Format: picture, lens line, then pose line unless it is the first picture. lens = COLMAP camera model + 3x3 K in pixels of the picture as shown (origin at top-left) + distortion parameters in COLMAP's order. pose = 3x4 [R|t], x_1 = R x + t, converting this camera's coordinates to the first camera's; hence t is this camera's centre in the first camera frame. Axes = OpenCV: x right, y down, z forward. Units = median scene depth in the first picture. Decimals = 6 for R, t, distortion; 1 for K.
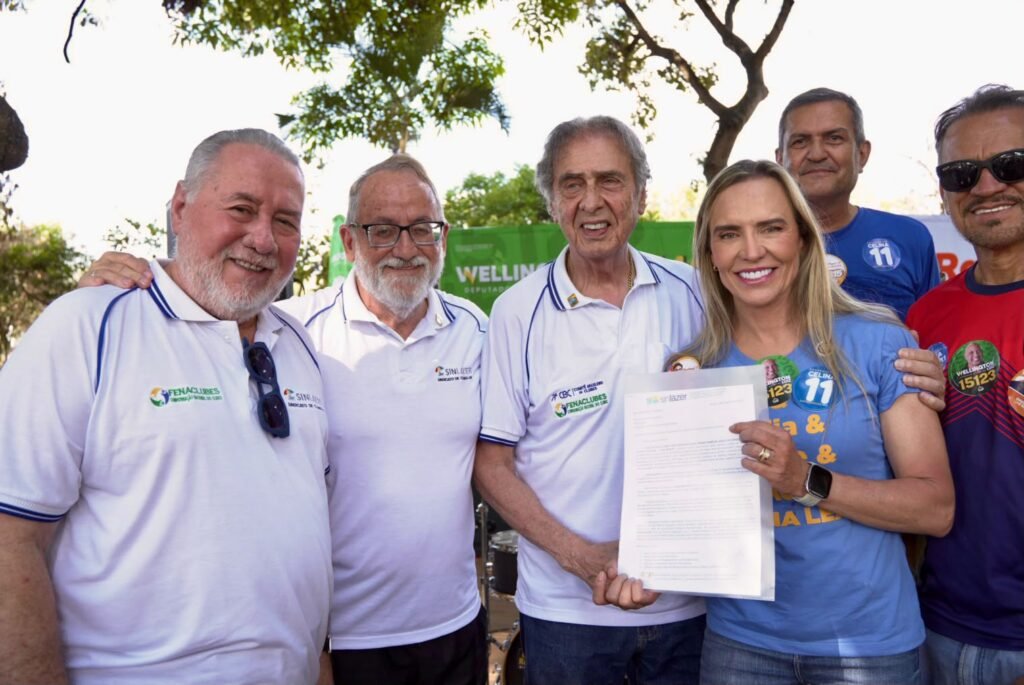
lens RADIAL K [[868.2, 0, 495.3], [0, 868.2, 345.4], [0, 0, 1]] dist [-0.160987, 0.197890]
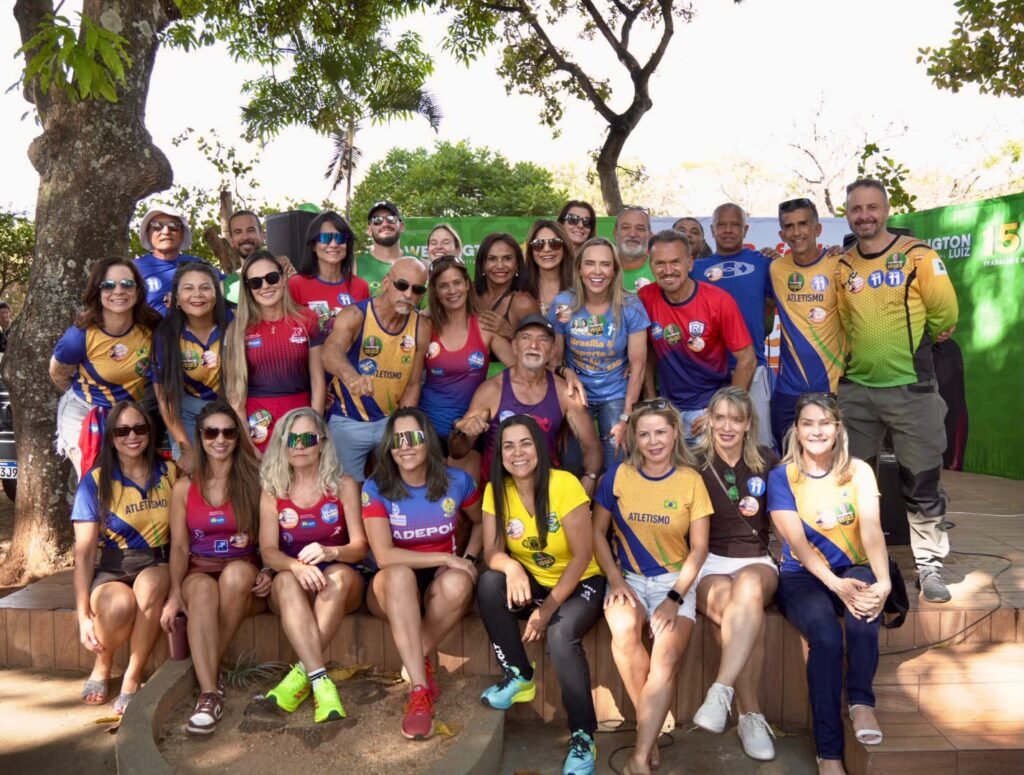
lens RADIAL K [[904.0, 0, 512.0], [0, 904.0, 387.5], [0, 0, 1]] dist [-0.145210, 0.182799]
pose [[0.993211, 0.001916, 0.116314, -0.022268], [-0.011038, 0.996905, 0.077831, 0.010082], [-0.115804, -0.078586, 0.990158, -0.233819]]
